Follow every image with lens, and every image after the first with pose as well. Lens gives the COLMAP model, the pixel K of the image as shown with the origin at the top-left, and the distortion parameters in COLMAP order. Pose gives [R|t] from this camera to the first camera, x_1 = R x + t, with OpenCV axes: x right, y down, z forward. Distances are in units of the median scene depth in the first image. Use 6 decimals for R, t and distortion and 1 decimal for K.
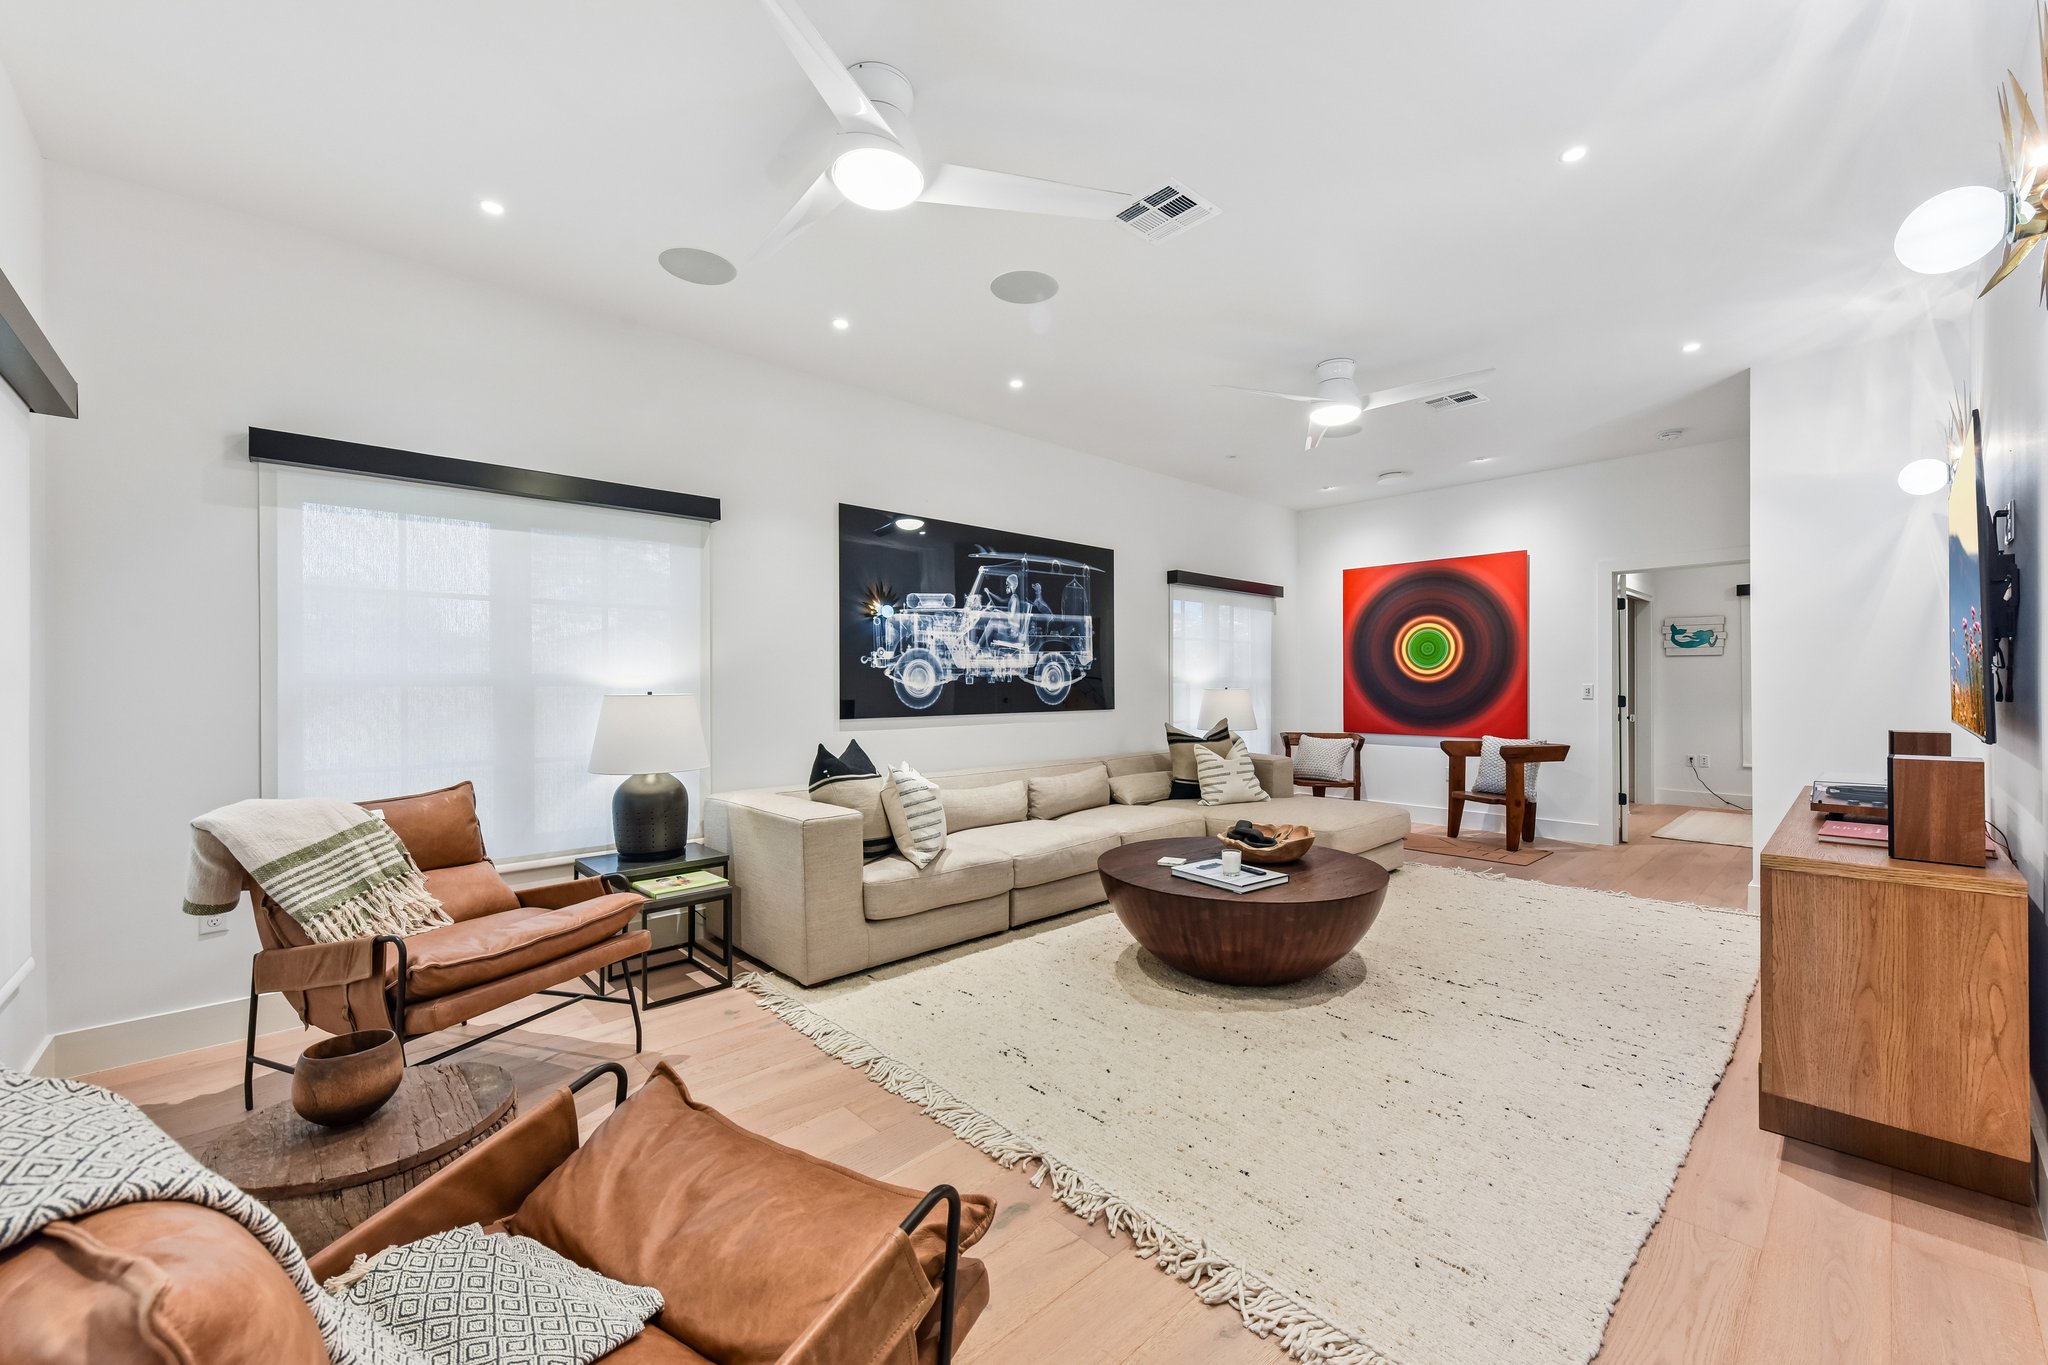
lens RADIAL K [[812.1, 0, 1027.0], [0, 812.1, 679.2], [0, 0, 1]] dist [0.003760, -0.001091]
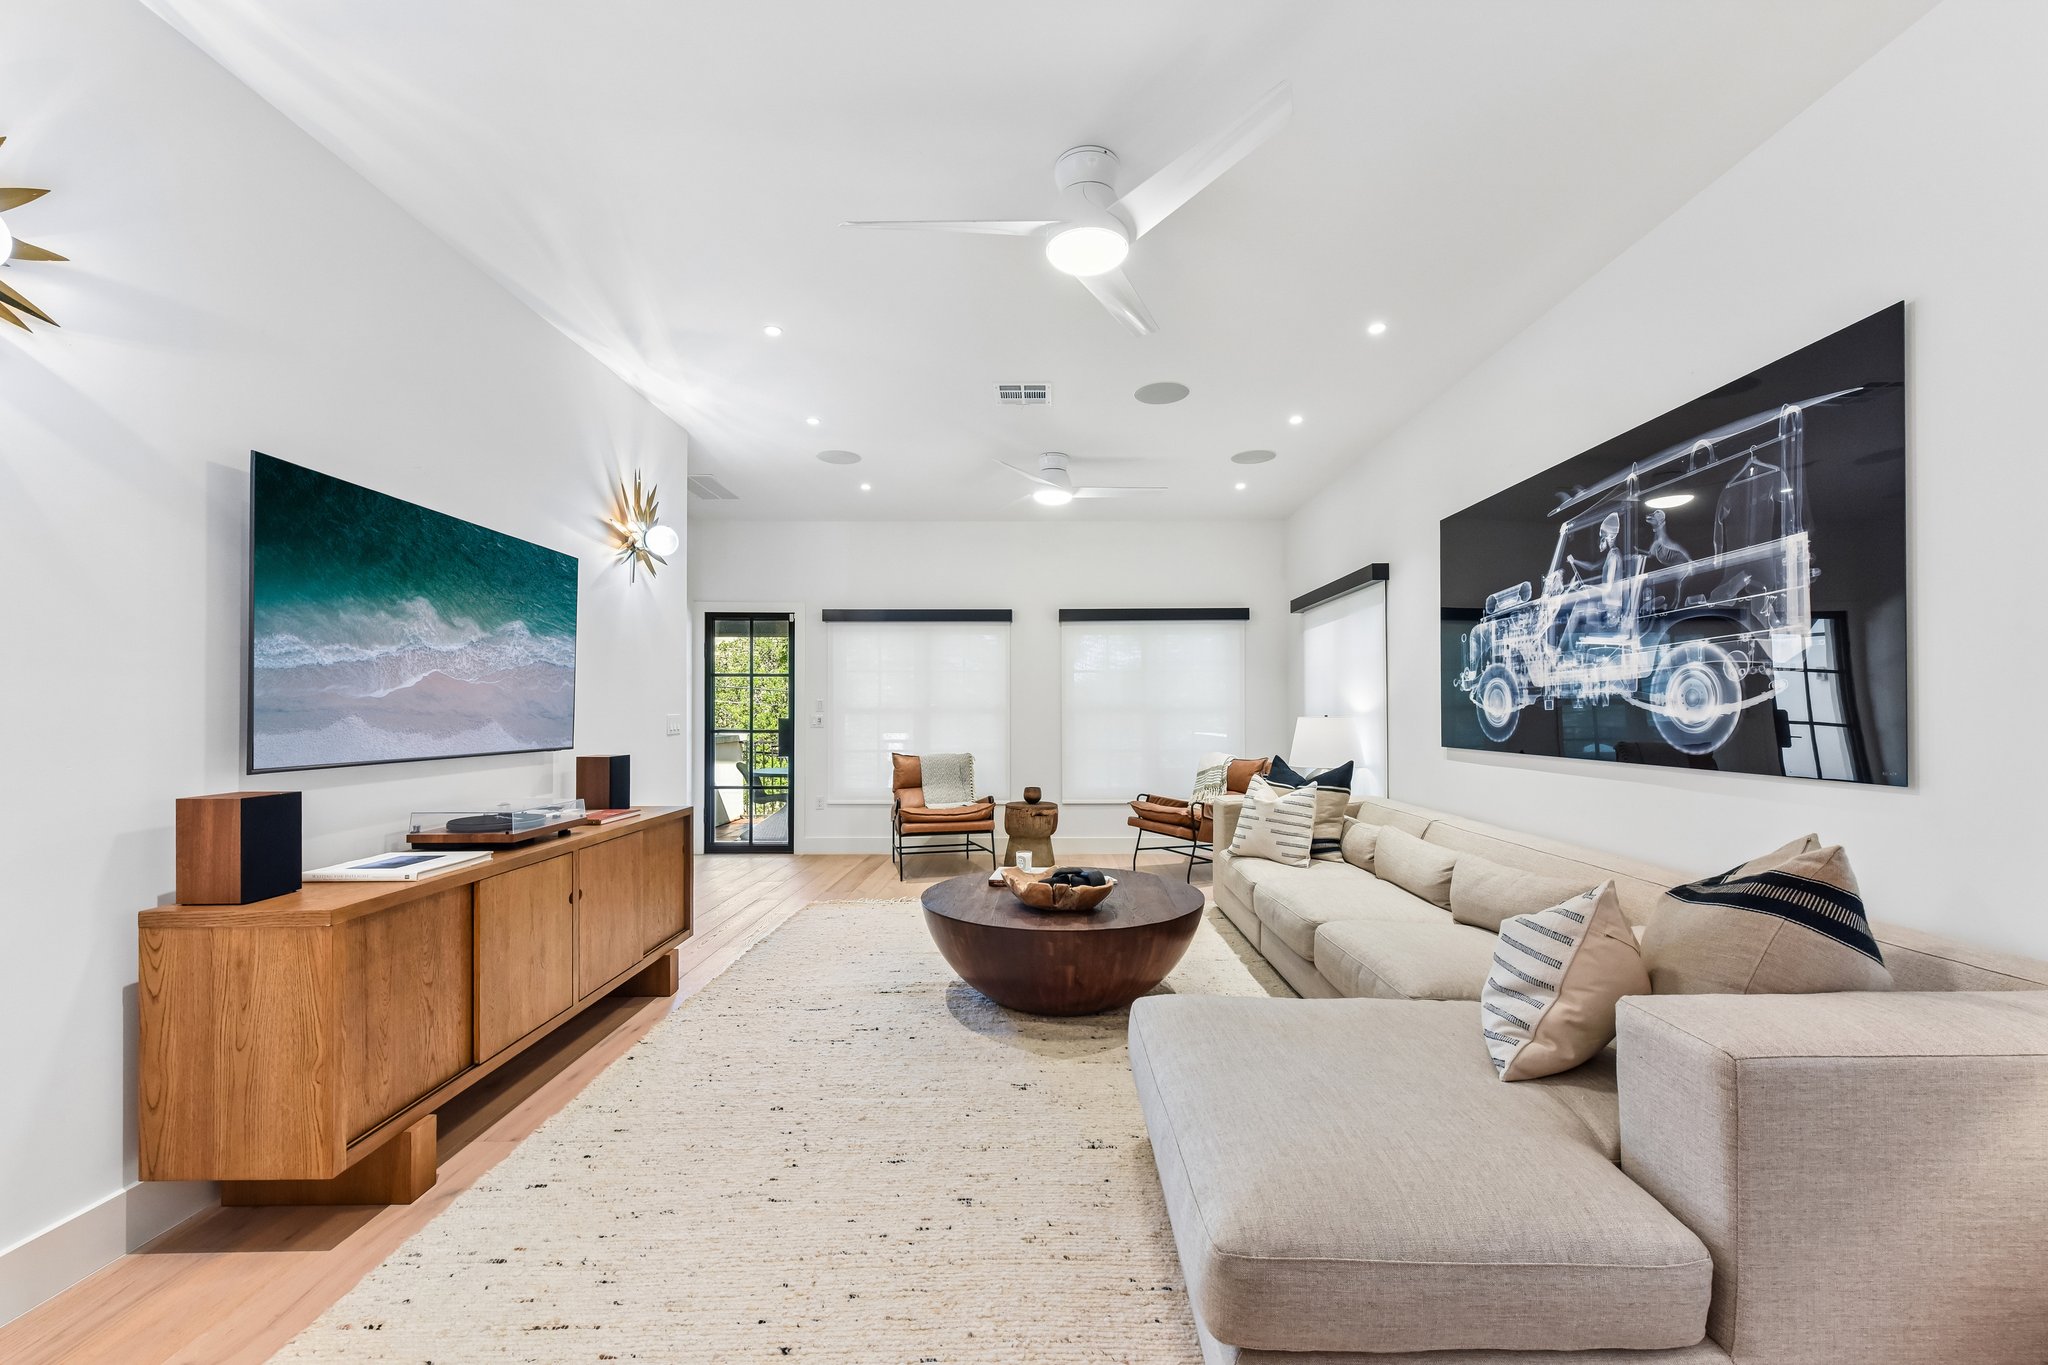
lens RADIAL K [[812.1, 0, 1027.1], [0, 812.1, 701.3], [0, 0, 1]] dist [0.003760, -0.001091]
pose [[-0.690979, -0.006288, -0.722848, 0.679489], [0.005910, 0.999880, -0.014347, 0.005834], [0.722851, -0.014186, -0.690859, 1.118765]]
